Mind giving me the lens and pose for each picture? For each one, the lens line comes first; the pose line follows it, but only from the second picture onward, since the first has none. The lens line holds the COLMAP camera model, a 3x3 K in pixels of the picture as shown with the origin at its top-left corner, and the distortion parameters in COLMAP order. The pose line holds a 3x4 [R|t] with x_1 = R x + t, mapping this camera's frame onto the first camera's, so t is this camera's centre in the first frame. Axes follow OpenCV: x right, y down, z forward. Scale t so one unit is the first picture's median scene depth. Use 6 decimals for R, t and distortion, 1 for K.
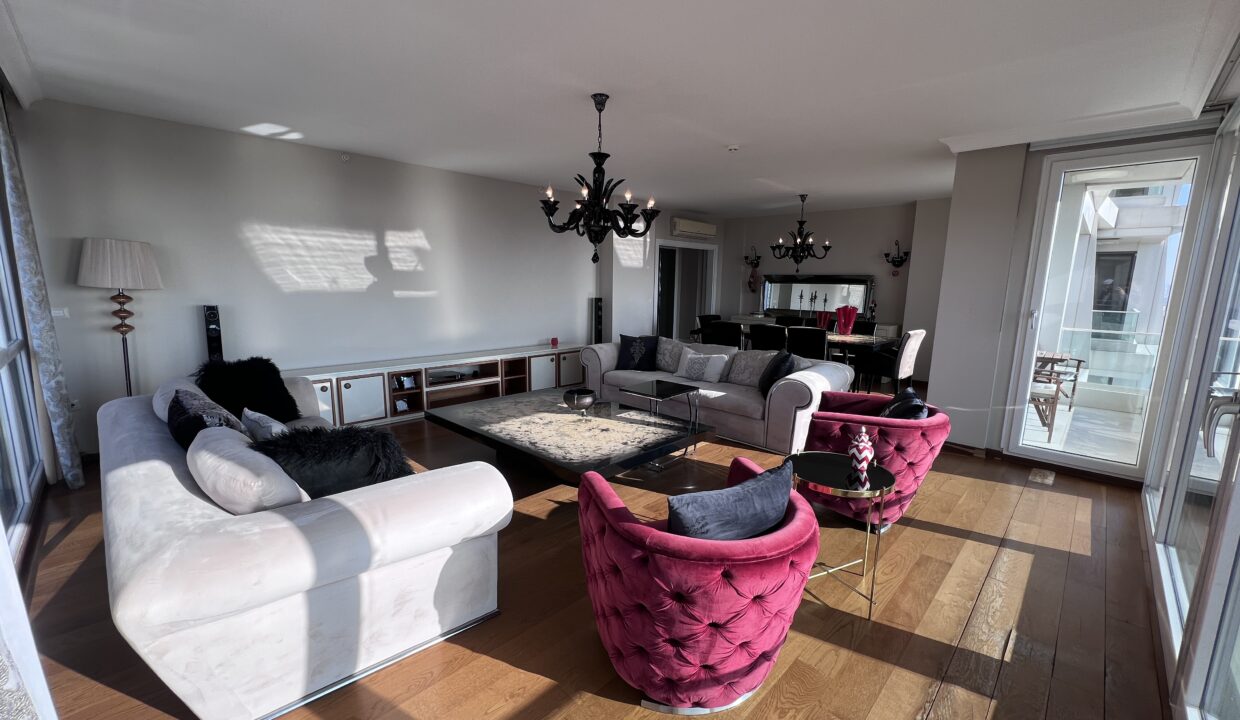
lens RADIAL K [[491.7, 0, 622.4], [0, 491.7, 365.2], [0, 0, 1]] dist [-0.005650, 0.001991]
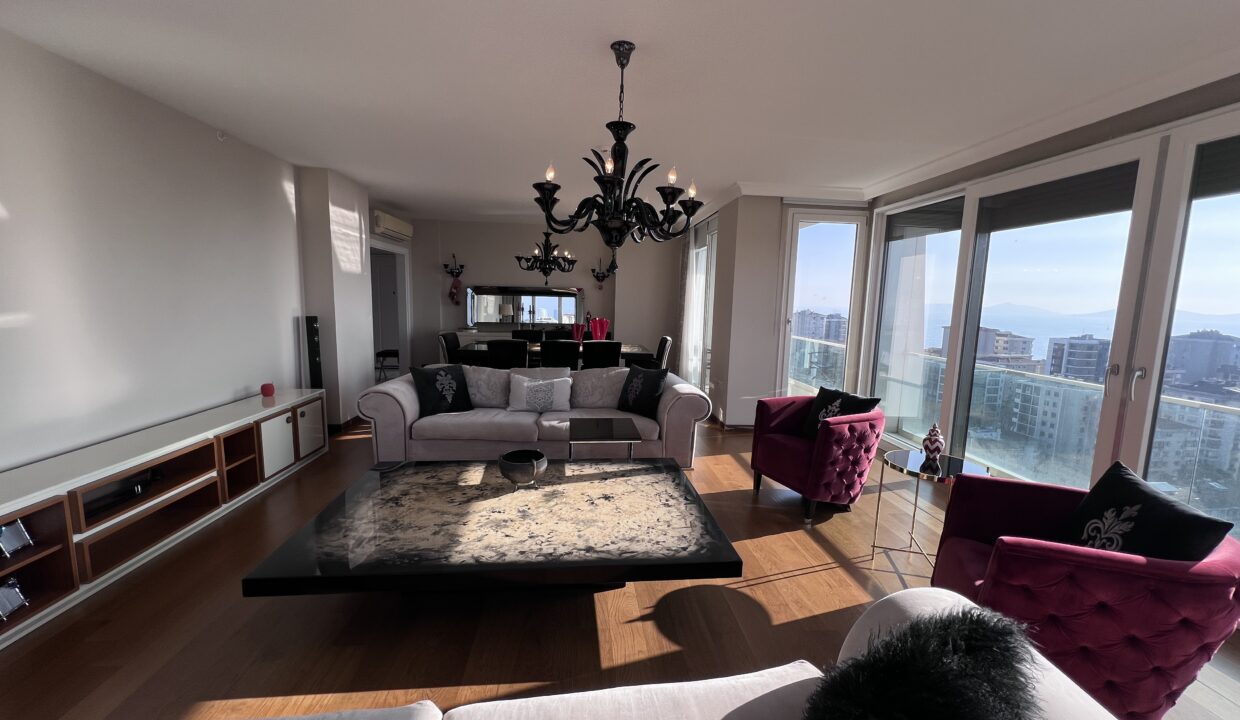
lens RADIAL K [[491.7, 0, 623.0], [0, 491.7, 367.2], [0, 0, 1]] dist [-0.005650, 0.001991]
pose [[0.651135, -0.104502, 0.751733, -0.501029], [0.114275, 0.992683, 0.039016, -0.080932], [-0.750309, 0.060499, 0.658313, 0.430809]]
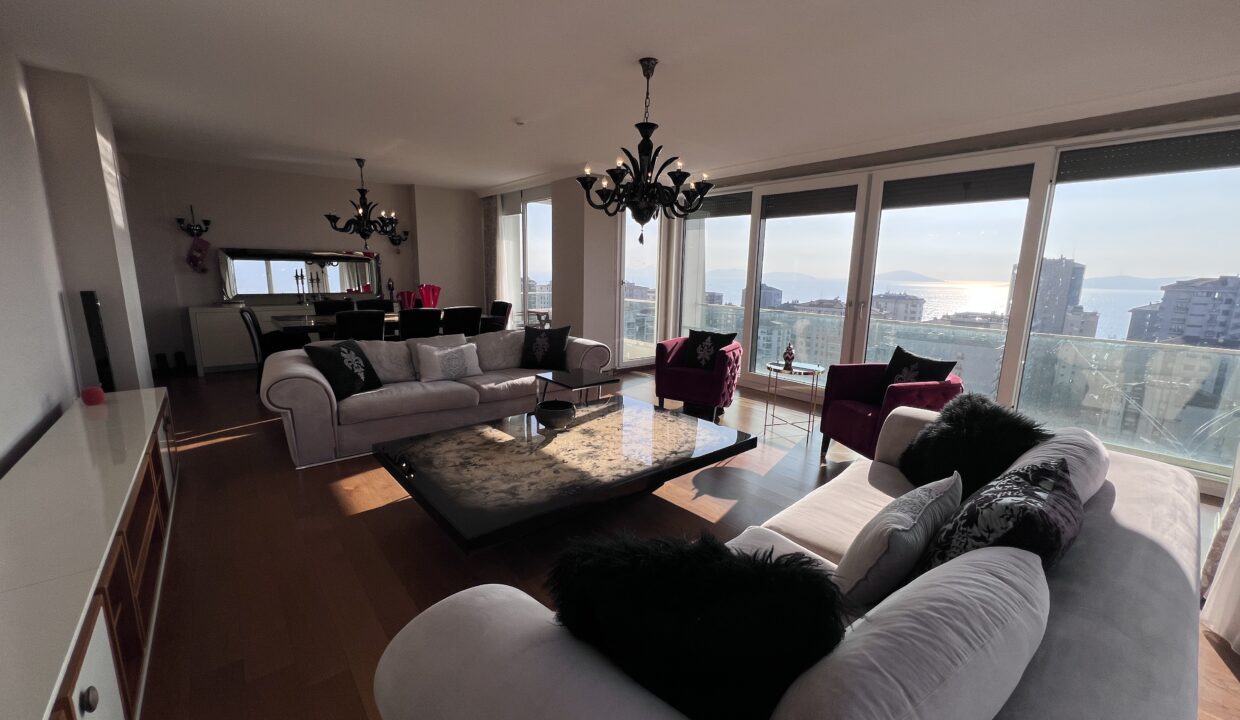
lens RADIAL K [[491.7, 0, 621.6], [0, 491.7, 366.6], [0, 0, 1]] dist [-0.005650, 0.001991]
pose [[0.110659, -0.206834, 0.972098, -0.824726], [0.152419, 0.970066, 0.189051, -0.137914], [-0.982101, 0.127246, 0.138872, 0.777872]]
